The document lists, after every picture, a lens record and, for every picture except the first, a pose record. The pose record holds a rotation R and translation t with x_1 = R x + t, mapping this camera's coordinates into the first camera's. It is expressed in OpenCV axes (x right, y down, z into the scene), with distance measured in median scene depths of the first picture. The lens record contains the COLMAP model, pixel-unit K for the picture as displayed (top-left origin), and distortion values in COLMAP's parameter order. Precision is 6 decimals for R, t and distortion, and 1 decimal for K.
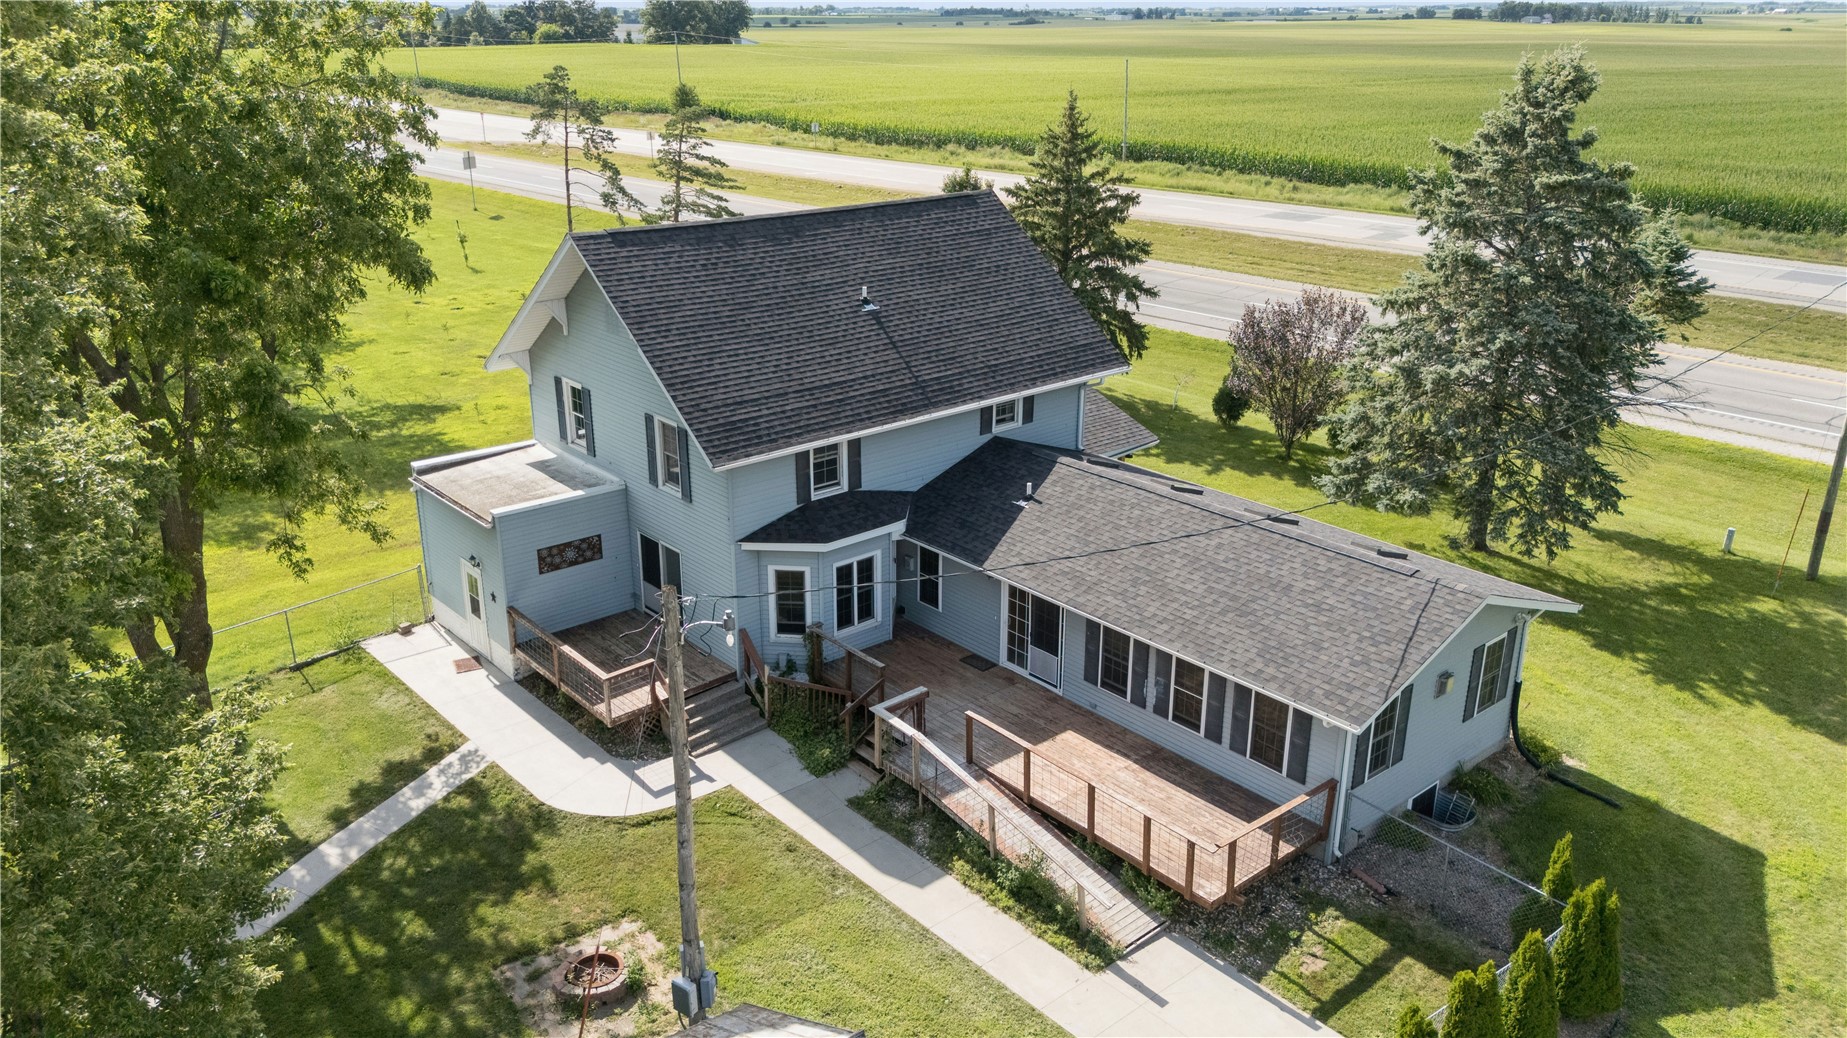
lens RADIAL K [[1330.7, 0, 927.7], [0, 1330.7, 517.3], [0, 0, 1]] dist [0.013398, 0.000119]
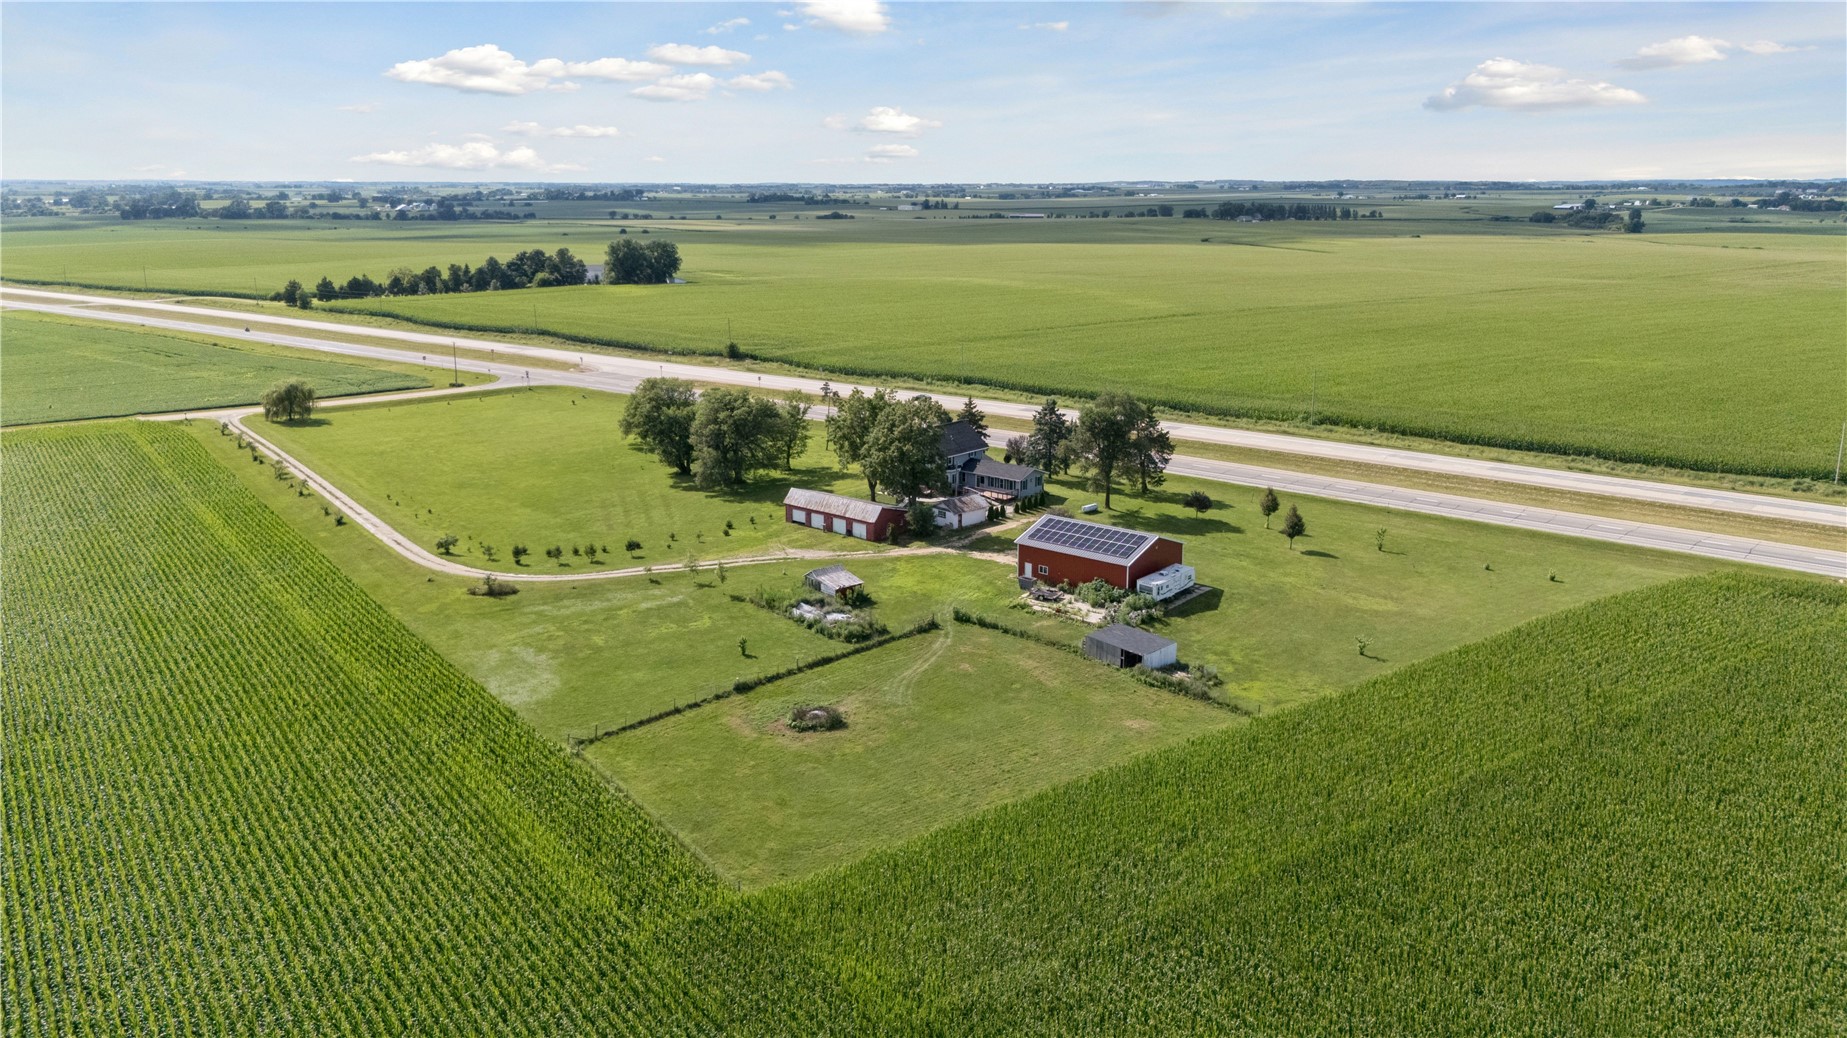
lens RADIAL K [[1330.7, 0, 923.2], [0, 1330.7, 518.4], [0, 0, 1]] dist [0.013398, 0.000119]
pose [[0.989101, -0.039796, 0.141756, -0.575482], [0.055948, 0.992150, -0.111843, 0.491930], [-0.136192, 0.118555, 0.983563, -2.766080]]
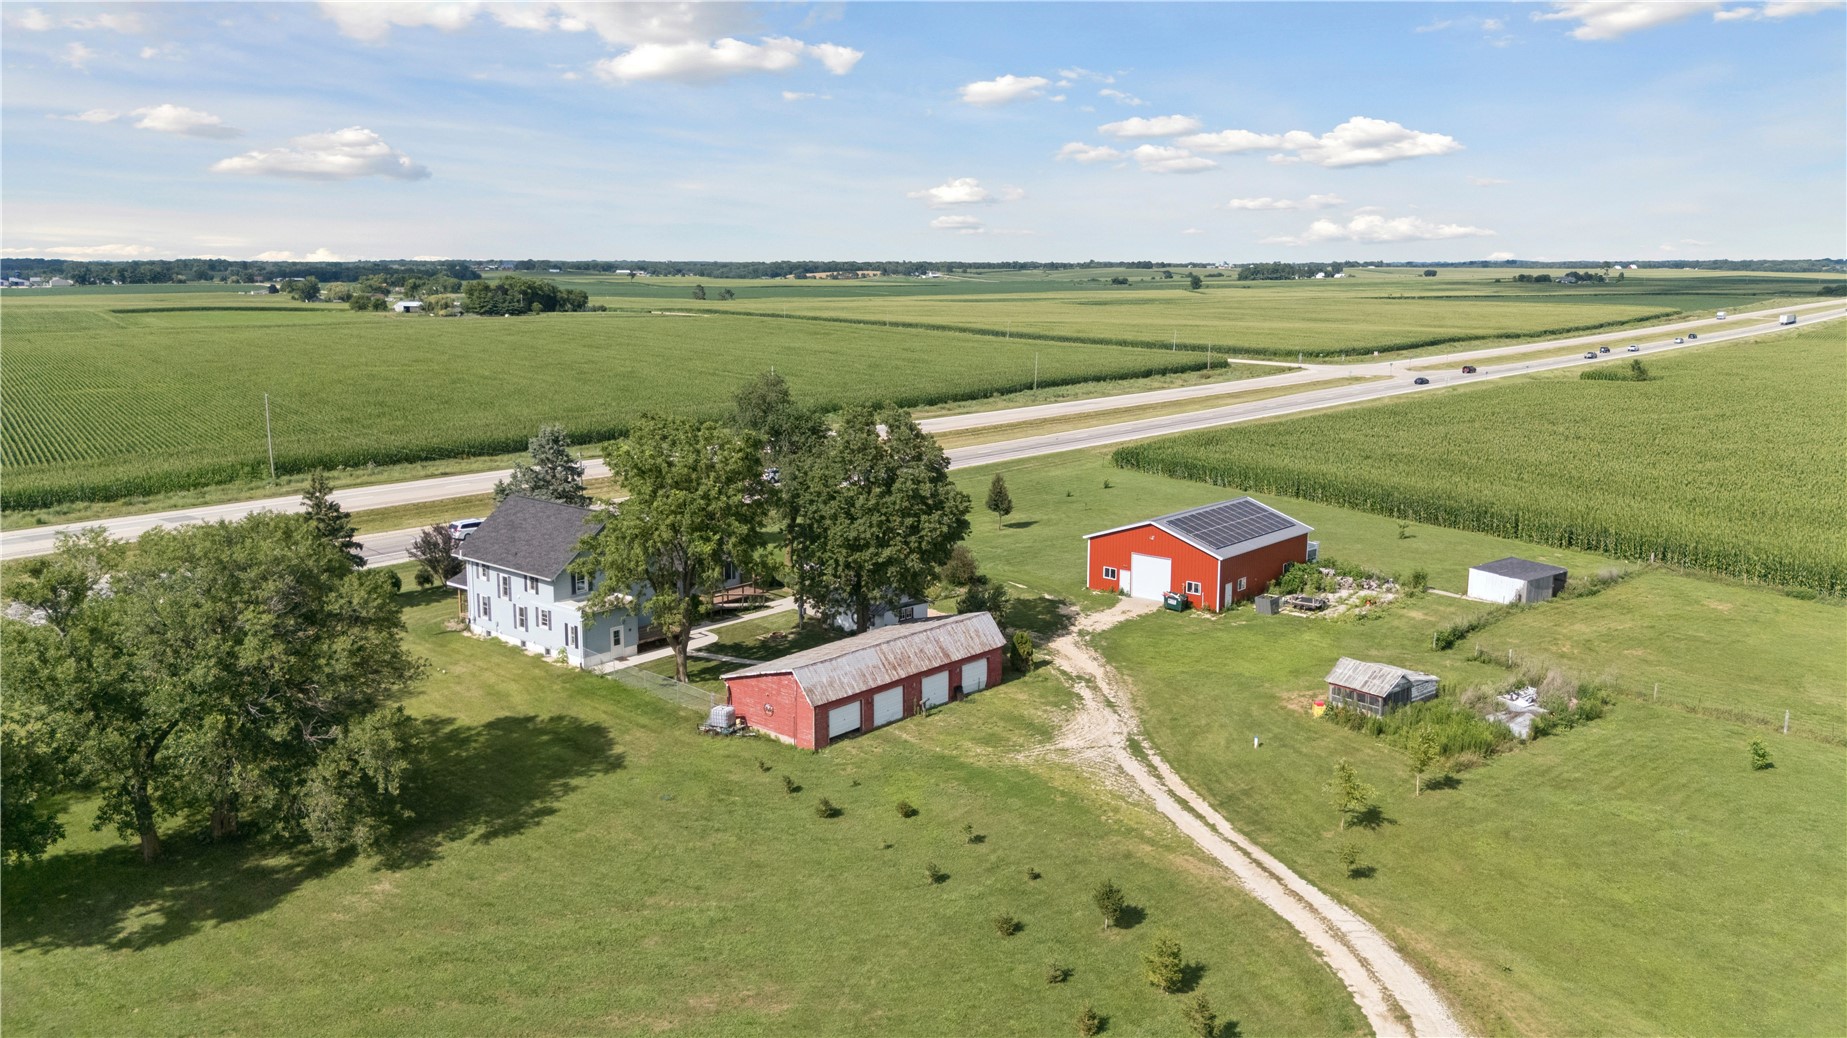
lens RADIAL K [[1330.7, 0, 931.2], [0, 1330.7, 516.5], [0, 0, 1]] dist [0.013398, 0.000119]
pose [[-0.095831, -0.202862, 0.974507, -1.663101], [0.349720, 0.909738, 0.223770, -0.312219], [-0.931940, 0.362248, -0.016236, 0.136057]]
